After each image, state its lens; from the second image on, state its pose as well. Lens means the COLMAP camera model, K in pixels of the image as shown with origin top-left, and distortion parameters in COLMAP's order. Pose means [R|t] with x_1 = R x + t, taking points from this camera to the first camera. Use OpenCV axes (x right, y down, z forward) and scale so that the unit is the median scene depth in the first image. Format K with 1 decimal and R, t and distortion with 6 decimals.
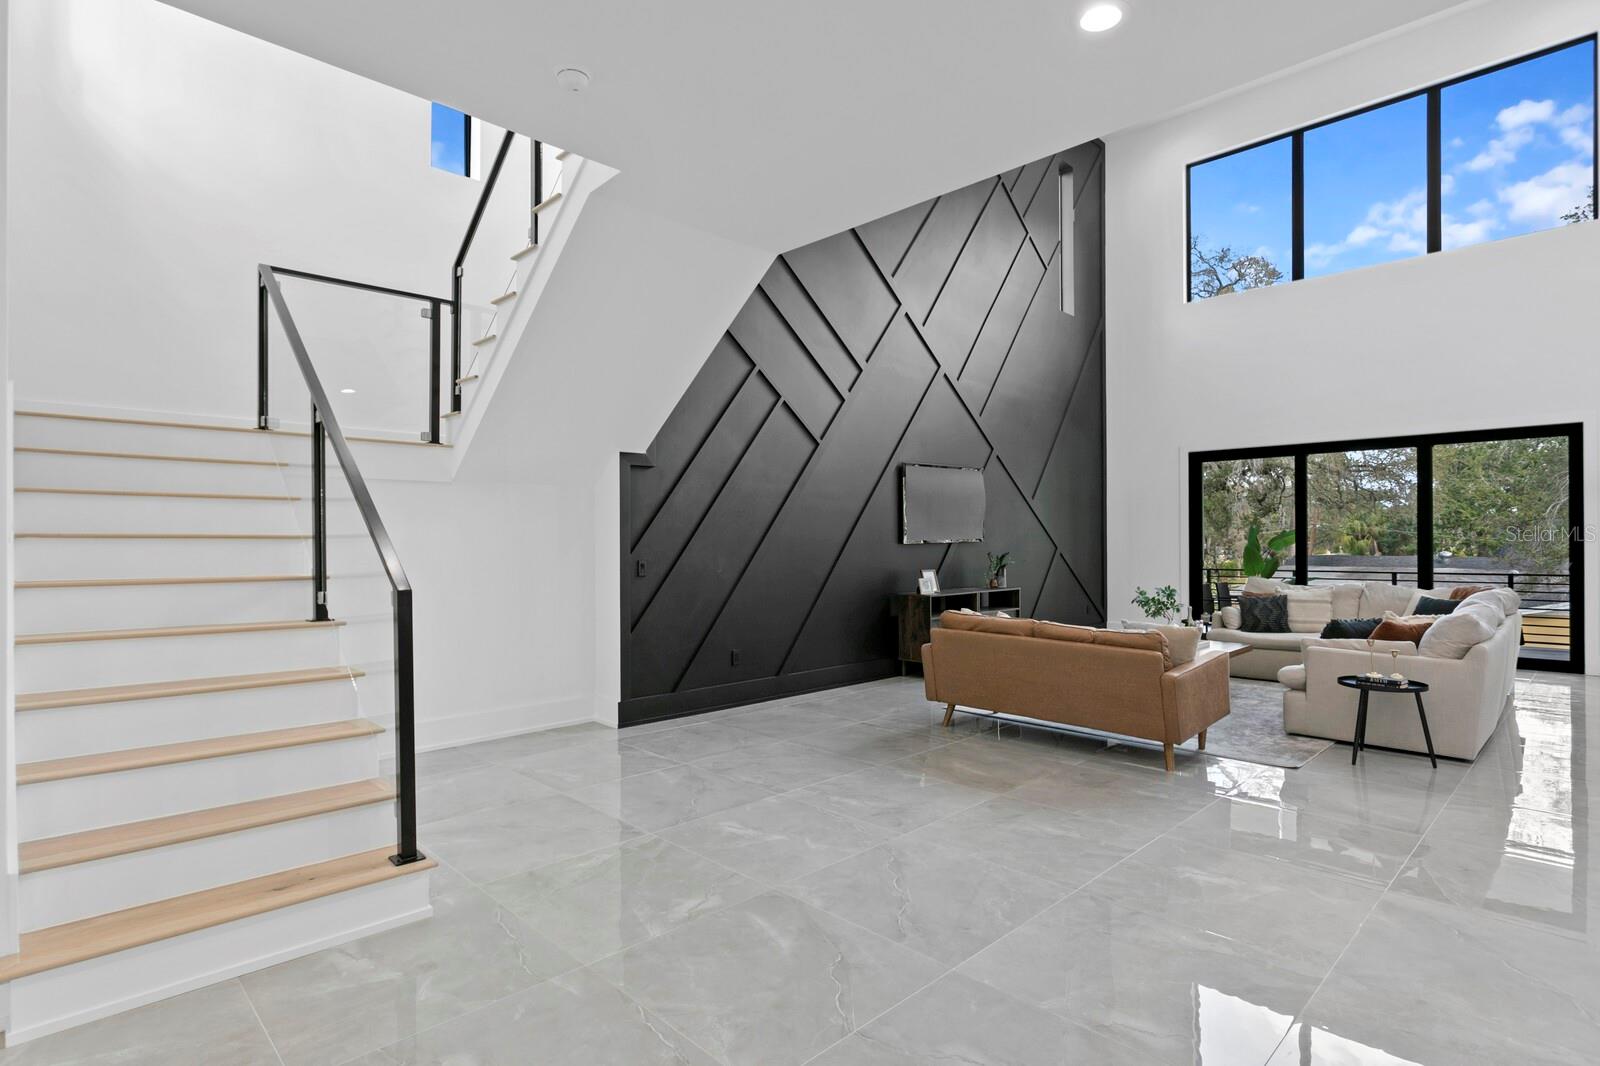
lens RADIAL K [[800.6, 0, 784.3], [0, 800.6, 538.5], [0, 0, 1]] dist [-0.002106, 0.001051]
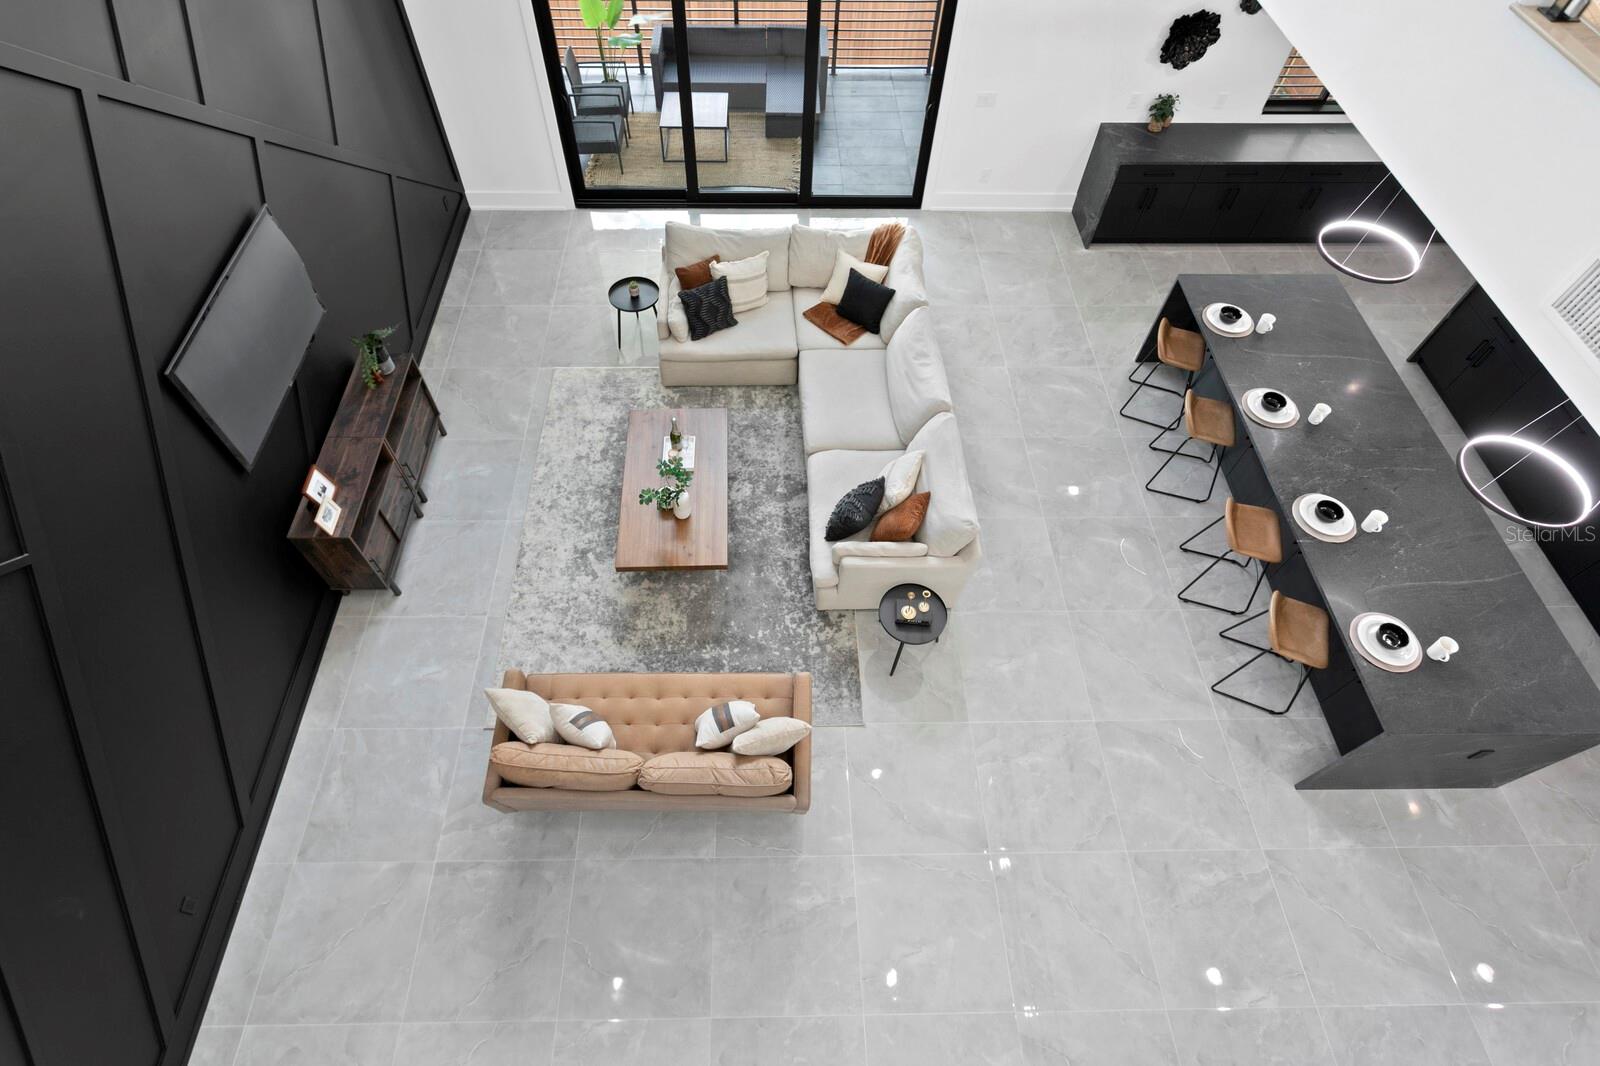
lens RADIAL K [[800.6, 0, 784.3], [0, 800.6, 538.5], [0, 0, 1]] dist [-0.002106, 0.001051]
pose [[0.675051, -0.604365, 0.423143, 0.139106], [-0.015407, 0.561869, 0.827083, -0.450341], [-0.737611, -0.564842, 0.369979, 0.462975]]
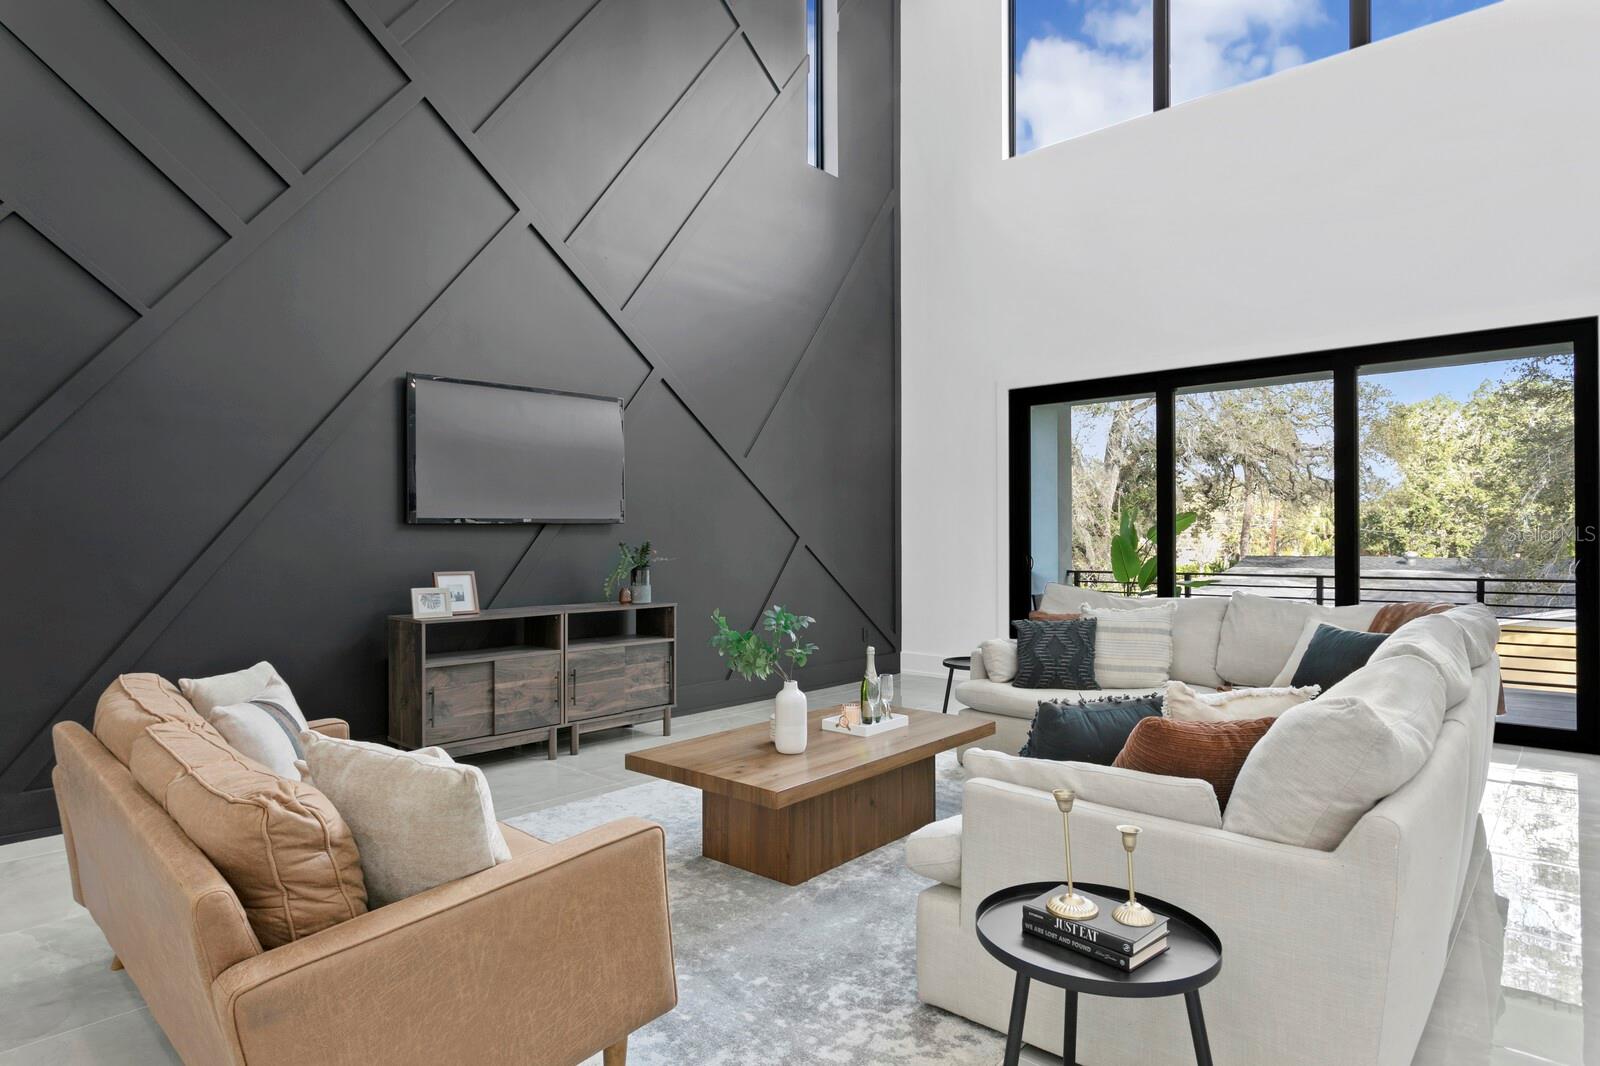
lens RADIAL K [[891.4, 0, 776.2], [0, 891.4, 527.9], [0, 0, 1]] dist [-0.003106, -0.002303]
pose [[0.997807, 0.003827, 0.066081, 0.351982], [-0.003132, 0.999939, -0.010627, 0.015070], [-0.066118, 0.010396, 0.997758, 0.385528]]
